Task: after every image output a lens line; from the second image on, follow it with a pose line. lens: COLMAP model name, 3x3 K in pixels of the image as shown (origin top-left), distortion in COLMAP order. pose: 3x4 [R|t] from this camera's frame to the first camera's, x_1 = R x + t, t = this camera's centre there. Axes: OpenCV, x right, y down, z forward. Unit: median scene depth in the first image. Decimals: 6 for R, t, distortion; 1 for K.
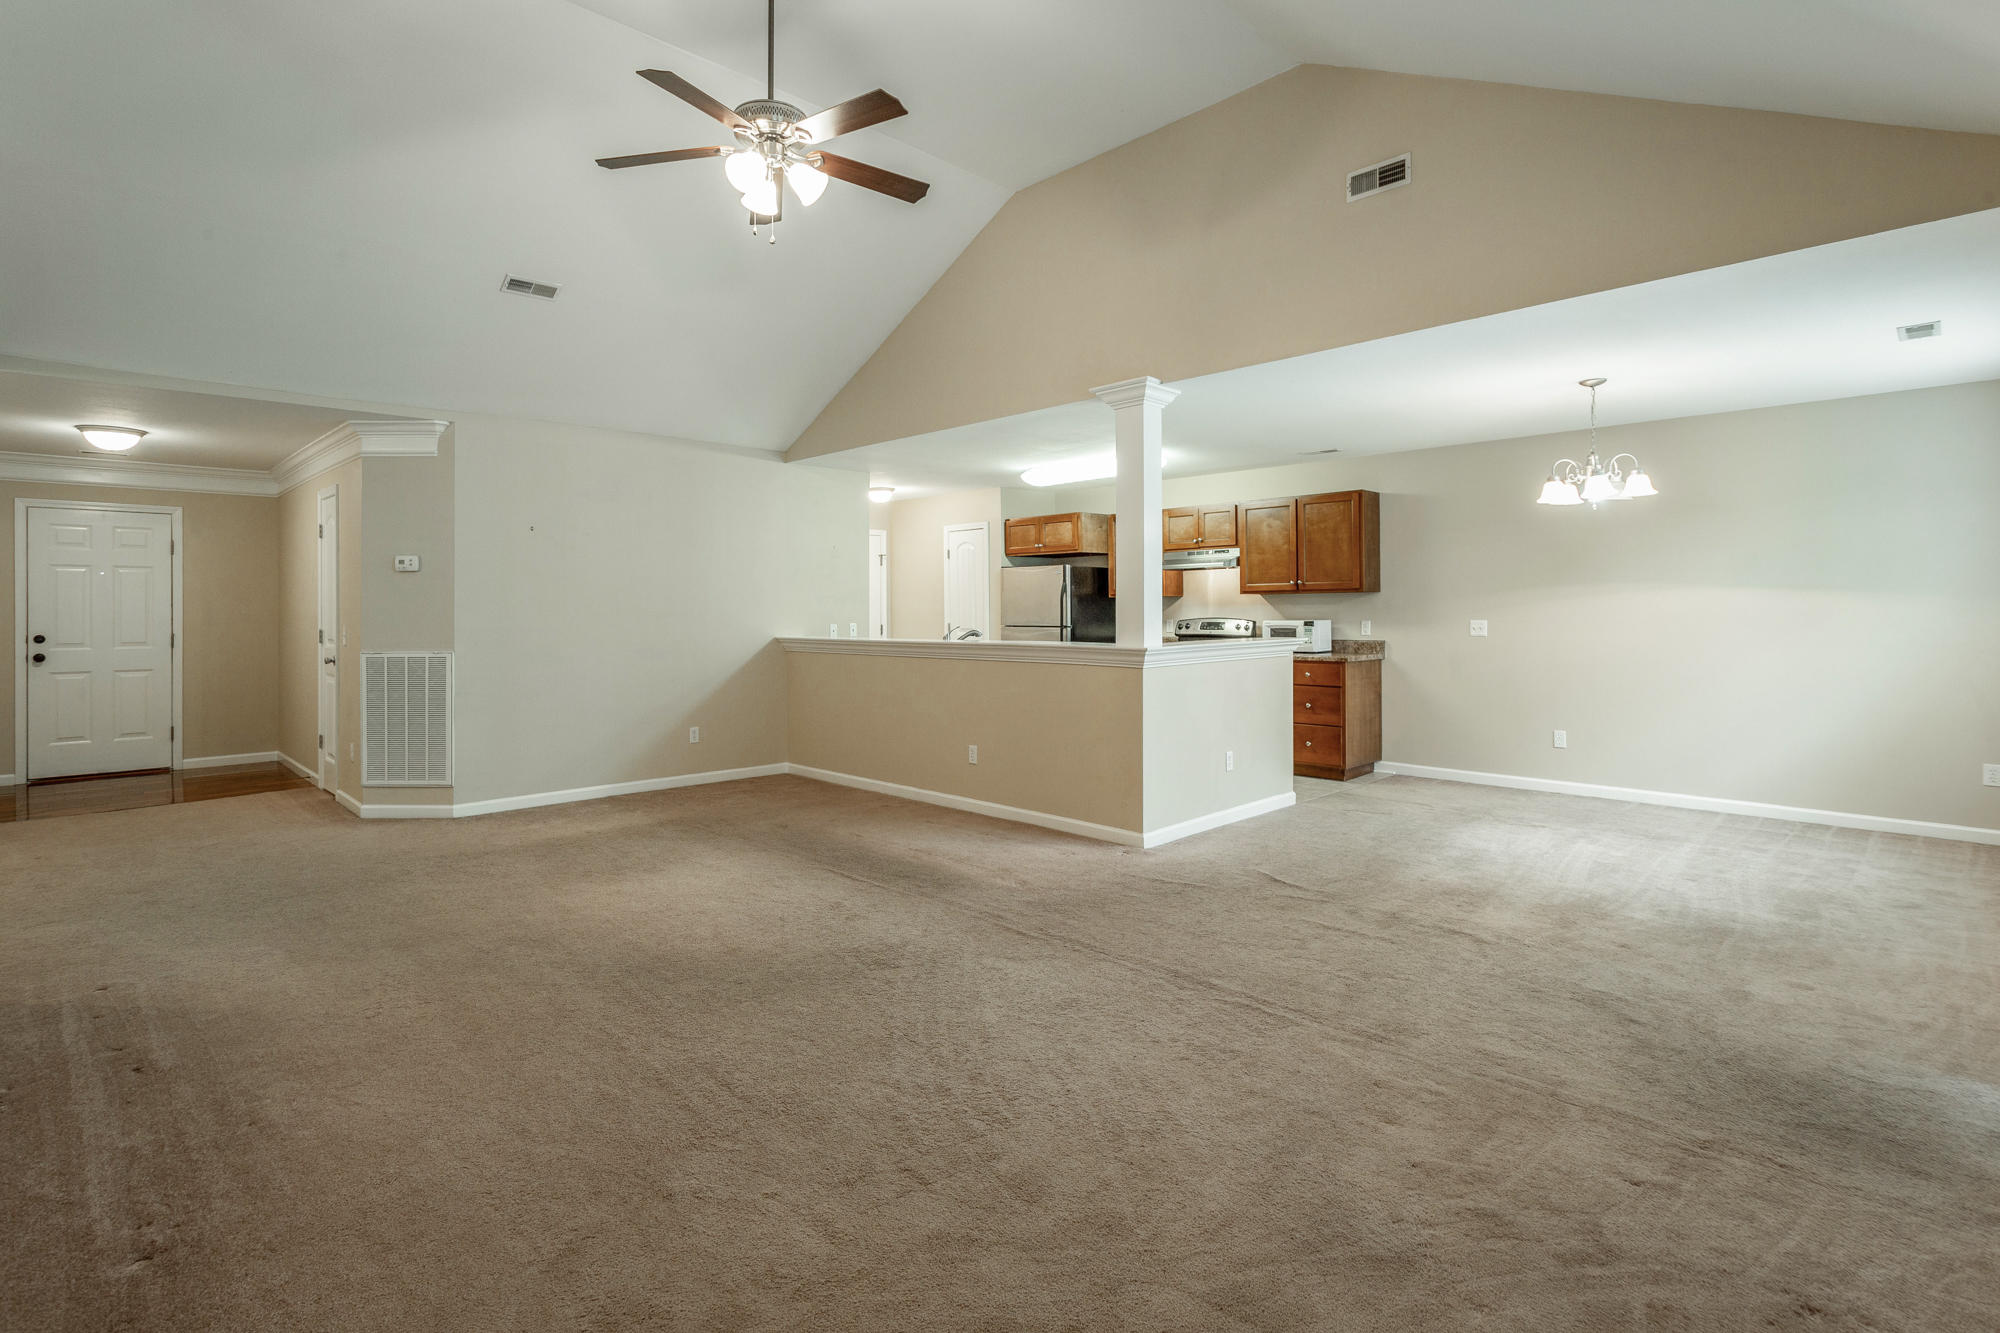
lens RADIAL K [[977.2, 0, 1000.0], [0, 977.2, 666.5], [0, 0, 1]] dist [0.000949, 0.000278]
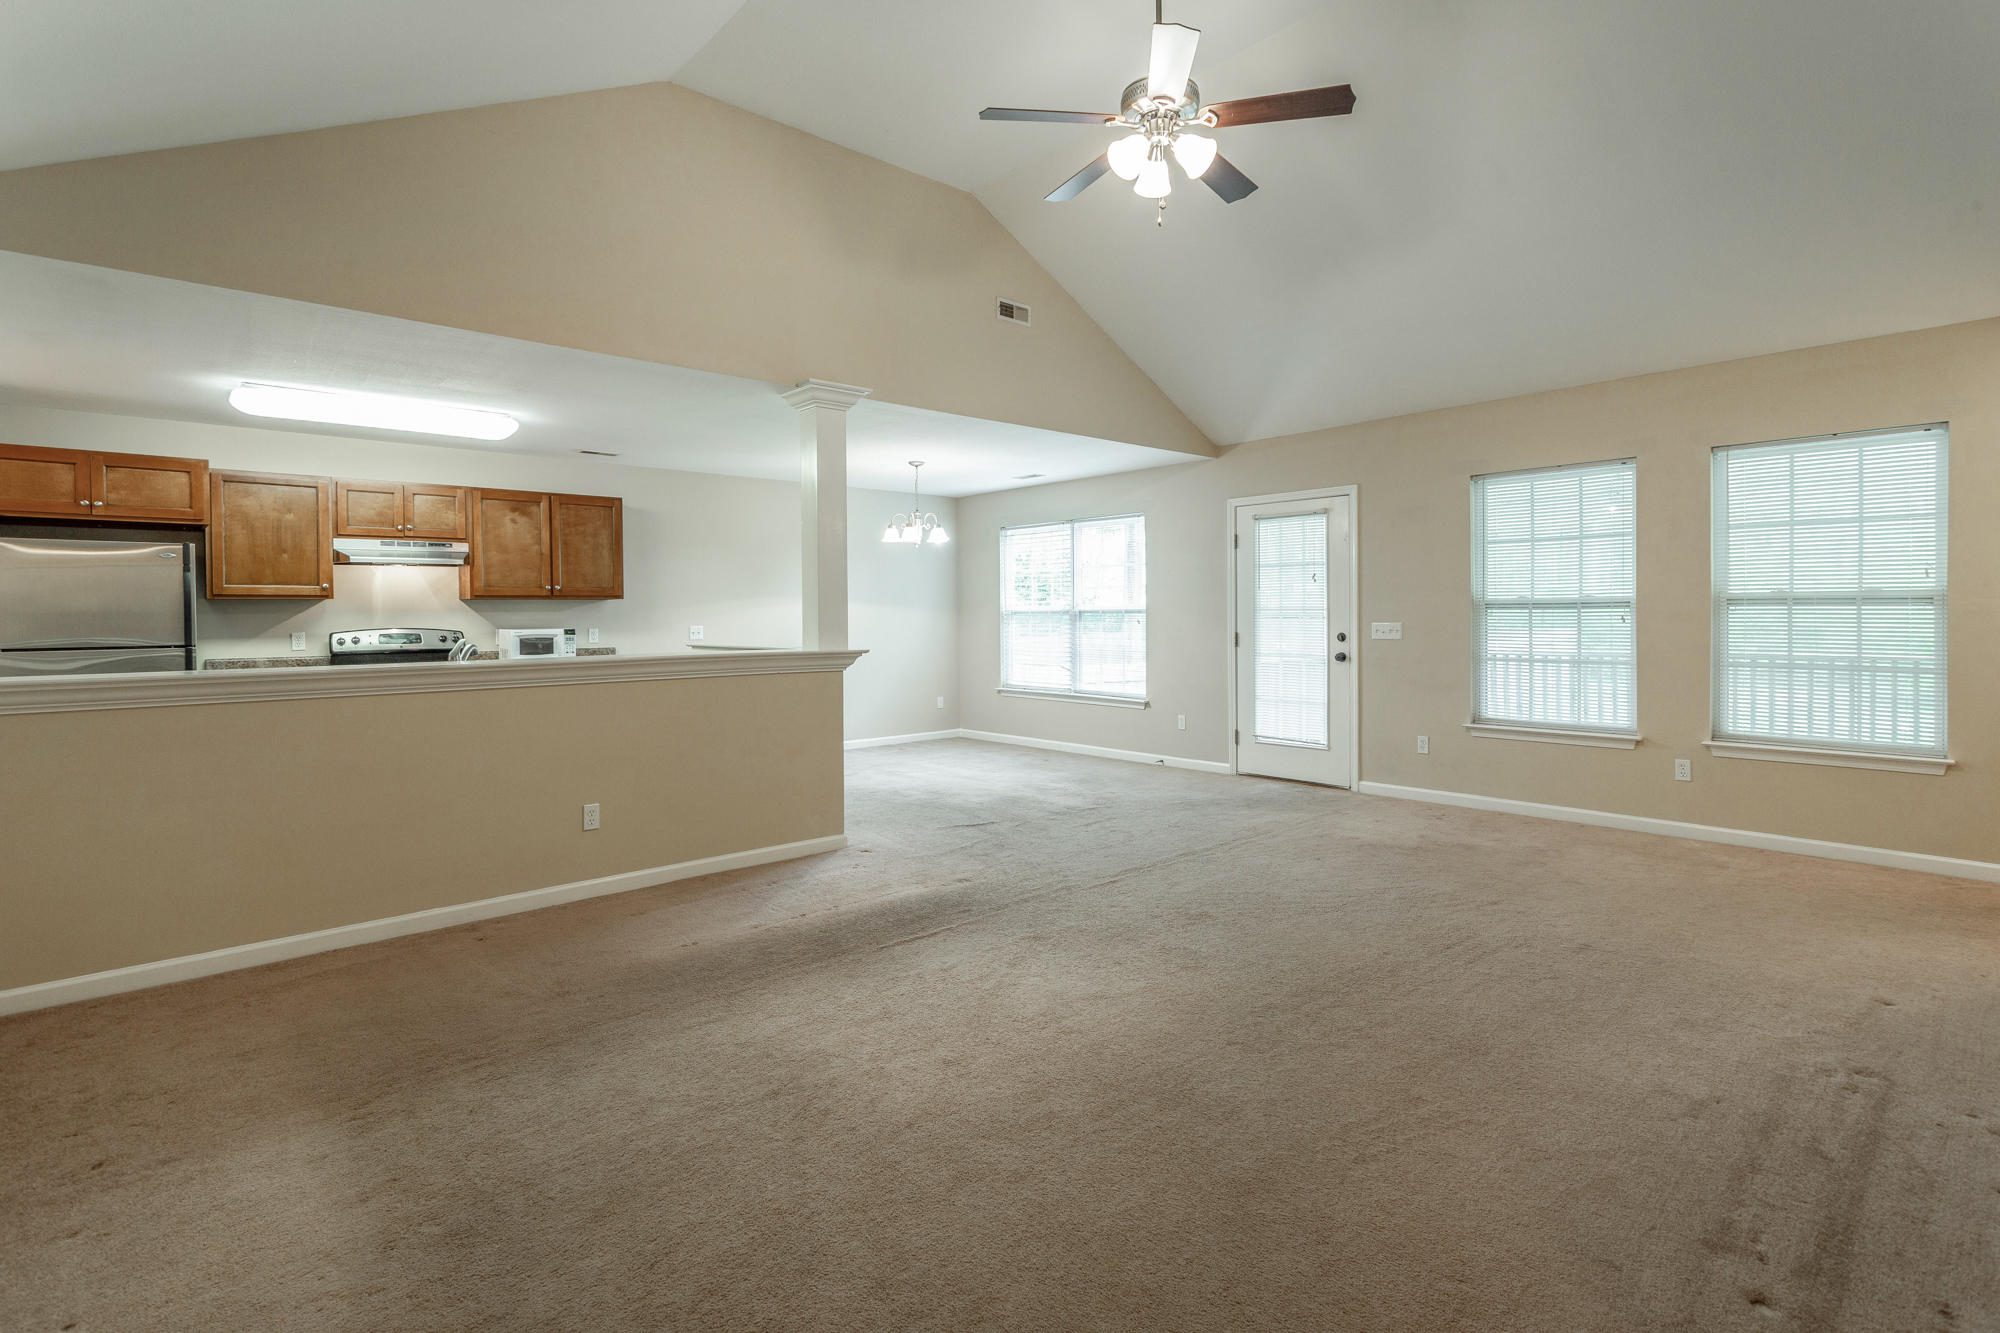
lens RADIAL K [[974.5, 0, 988.1], [0, 974.5, 631.2], [0, 0, 1]] dist [0.012394, 0.000288]
pose [[0.065409, -0.010579, 0.997802, -0.551074], [0.066667, 0.997756, 0.006208, -0.022376], [-0.995629, 0.066115, 0.065967, 0.509852]]
